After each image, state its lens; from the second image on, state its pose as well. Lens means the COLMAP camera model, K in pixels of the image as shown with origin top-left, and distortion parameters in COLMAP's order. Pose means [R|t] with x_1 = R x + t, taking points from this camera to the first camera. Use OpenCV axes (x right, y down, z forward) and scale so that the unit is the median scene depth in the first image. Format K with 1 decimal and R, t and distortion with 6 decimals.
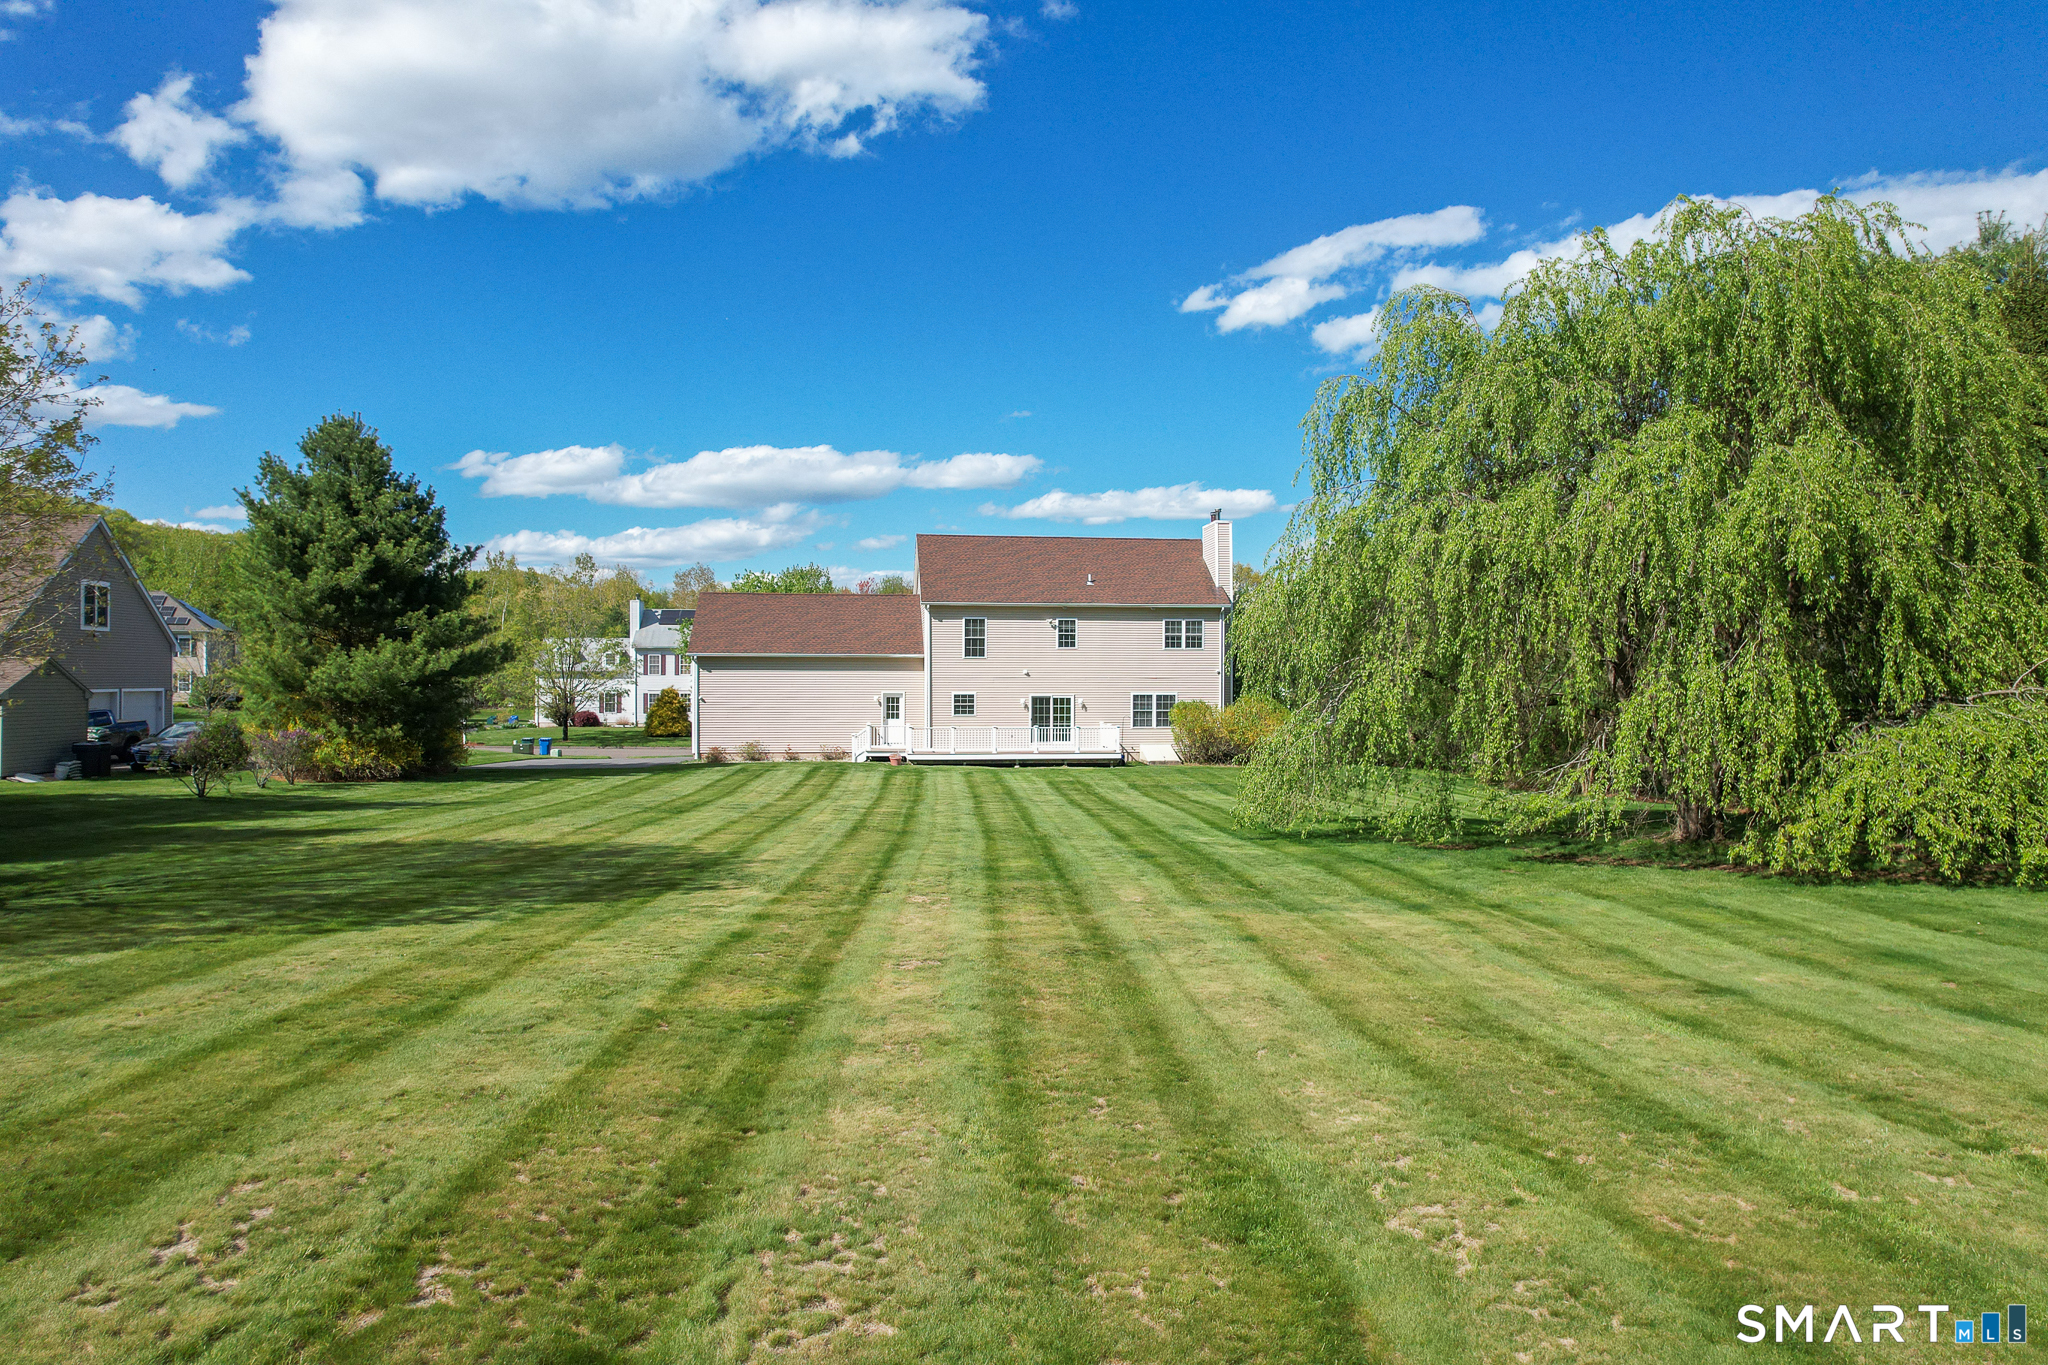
lens RADIAL K [[1326.2, 0, 1026.7], [0, 1326.2, 683.4], [0, 0, 1]] dist [-0.065555, 0.063595]
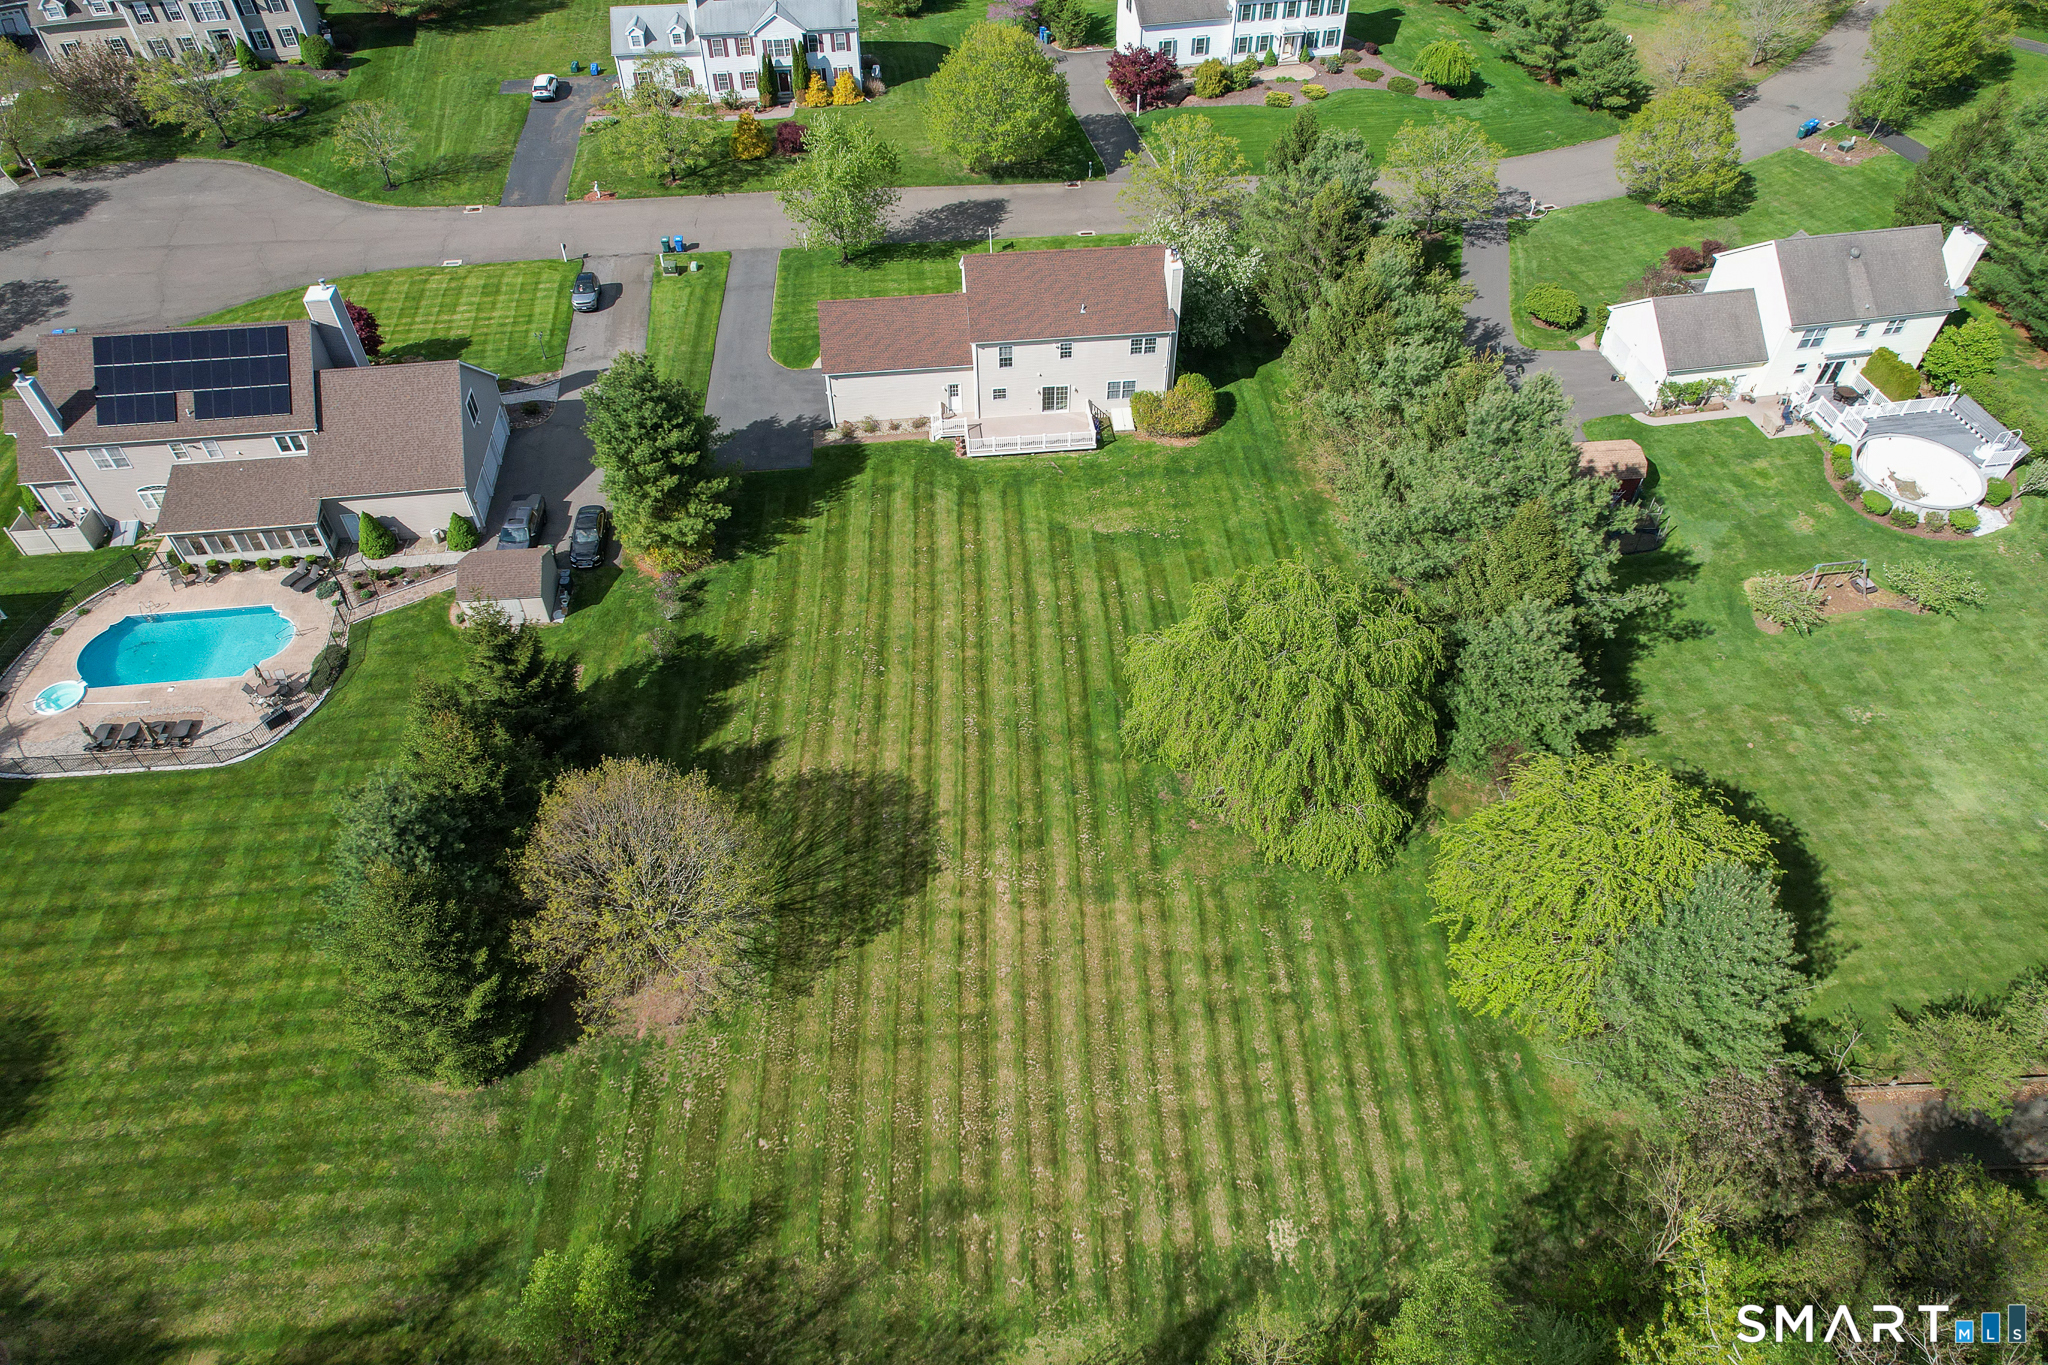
lens RADIAL K [[1326.2, 0, 1021.6], [0, 1326.2, 677.7], [0, 0, 1]] dist [-0.065555, 0.063595]
pose [[0.999804, 0.010203, -0.016971, 0.001006], [0.005137, 0.694055, 0.719903, -0.100207], [0.019124, -0.719849, 0.693867, -0.037767]]
